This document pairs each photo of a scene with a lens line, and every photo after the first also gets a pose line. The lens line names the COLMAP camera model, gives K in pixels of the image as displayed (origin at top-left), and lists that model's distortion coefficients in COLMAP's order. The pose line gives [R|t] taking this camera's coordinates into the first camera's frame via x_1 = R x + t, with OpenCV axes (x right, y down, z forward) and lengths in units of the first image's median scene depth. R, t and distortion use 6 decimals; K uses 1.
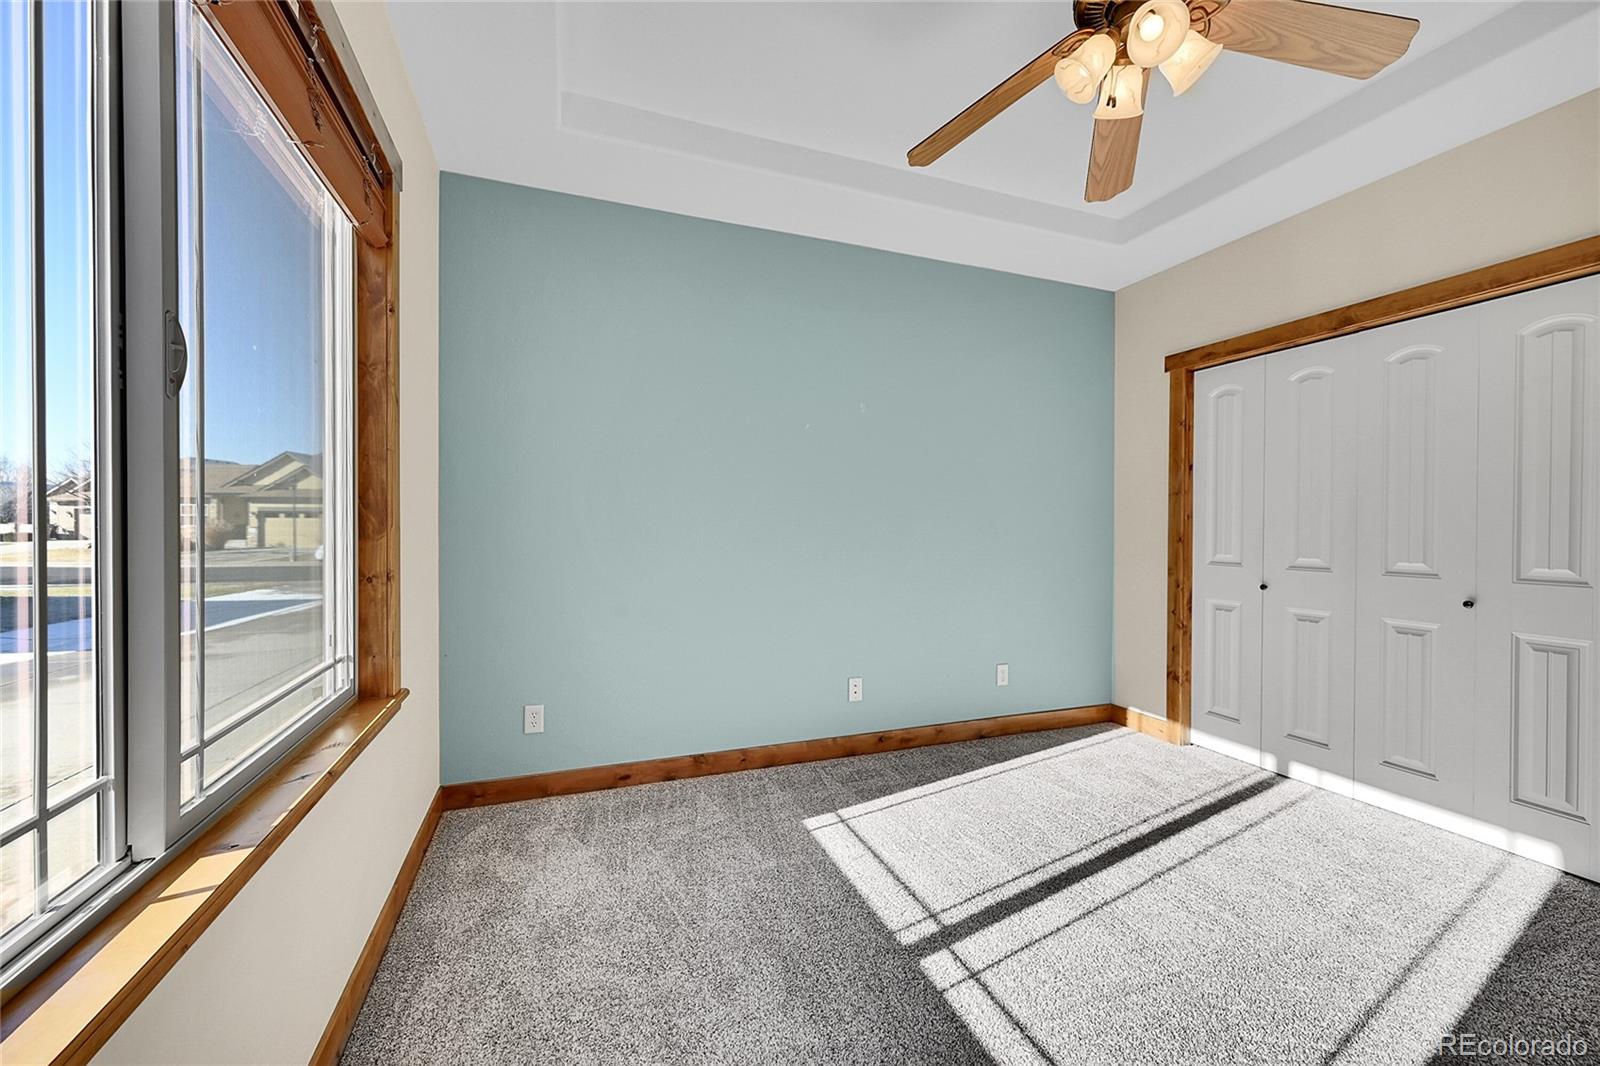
lens RADIAL K [[631.6, 0, 794.7], [0, 631.6, 533.0], [0, 0, 1]] dist [-0.000333, 0.000128]
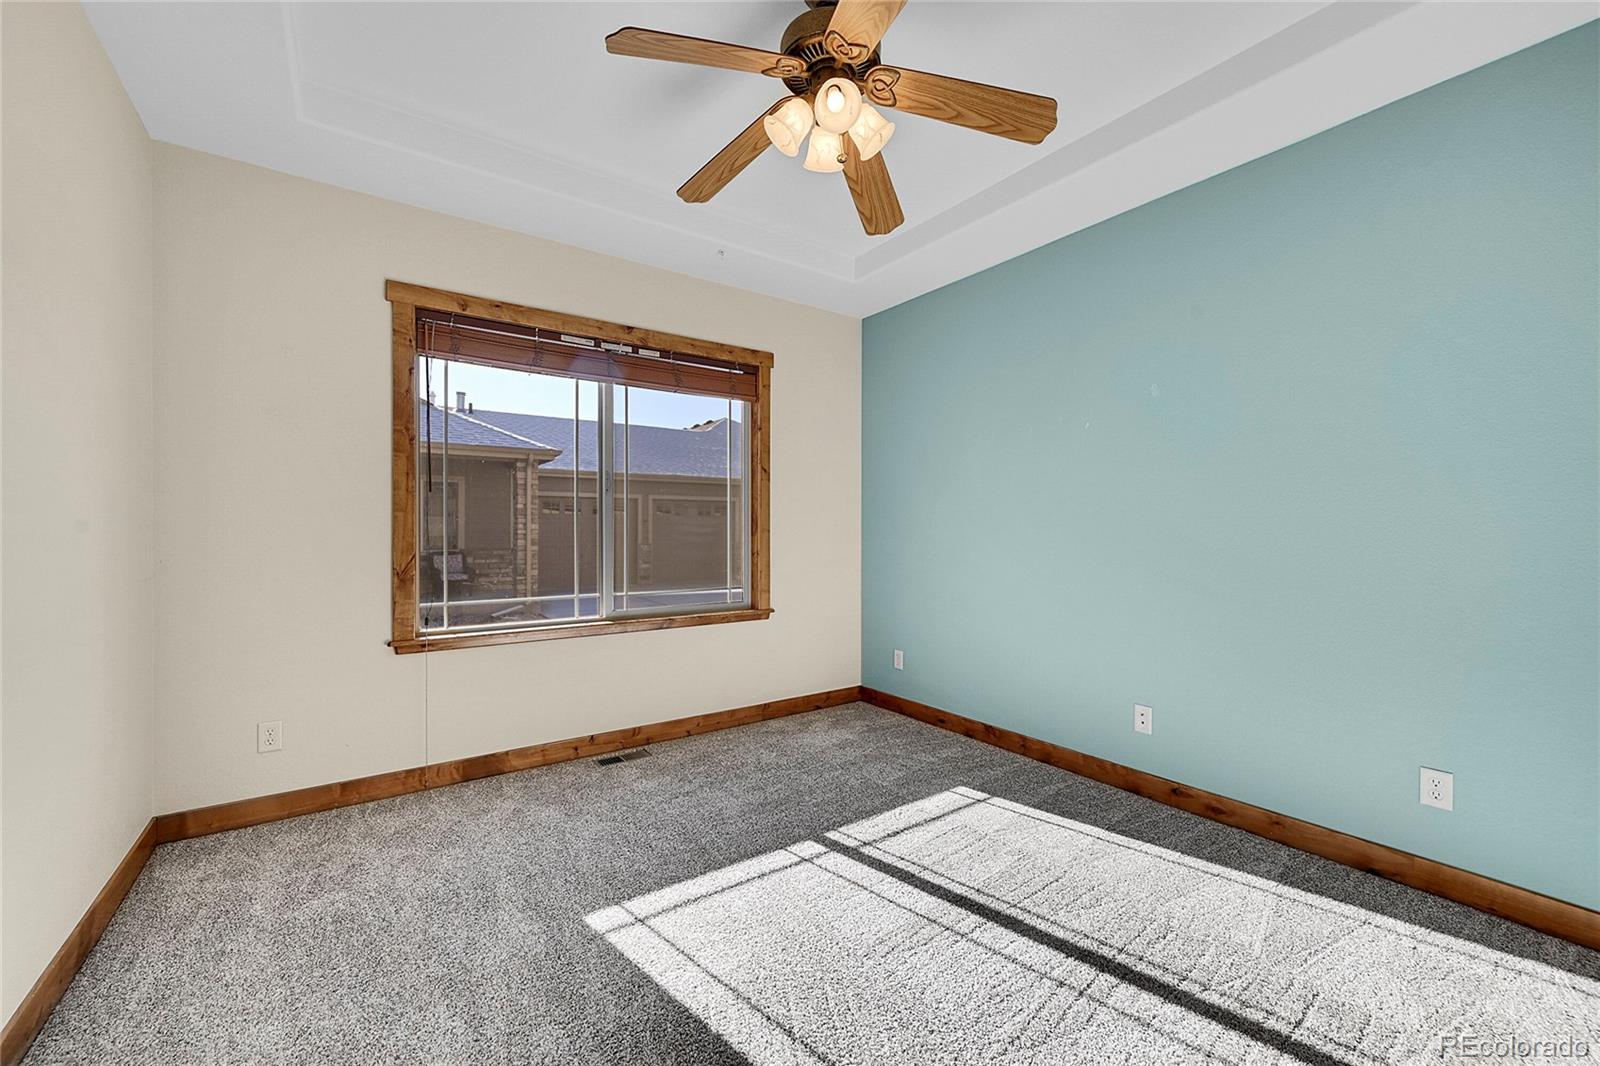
lens RADIAL K [[631.3, 0, 798.0], [0, 631.3, 531.9], [0, 0, 1]] dist [-0.000099, 0.000017]
pose [[0.264798, 0.001927, -0.964302, 0.956707], [-0.016710, 0.999857, -0.002590, 0.002836], [0.964159, 0.016800, 0.264793, 0.374514]]
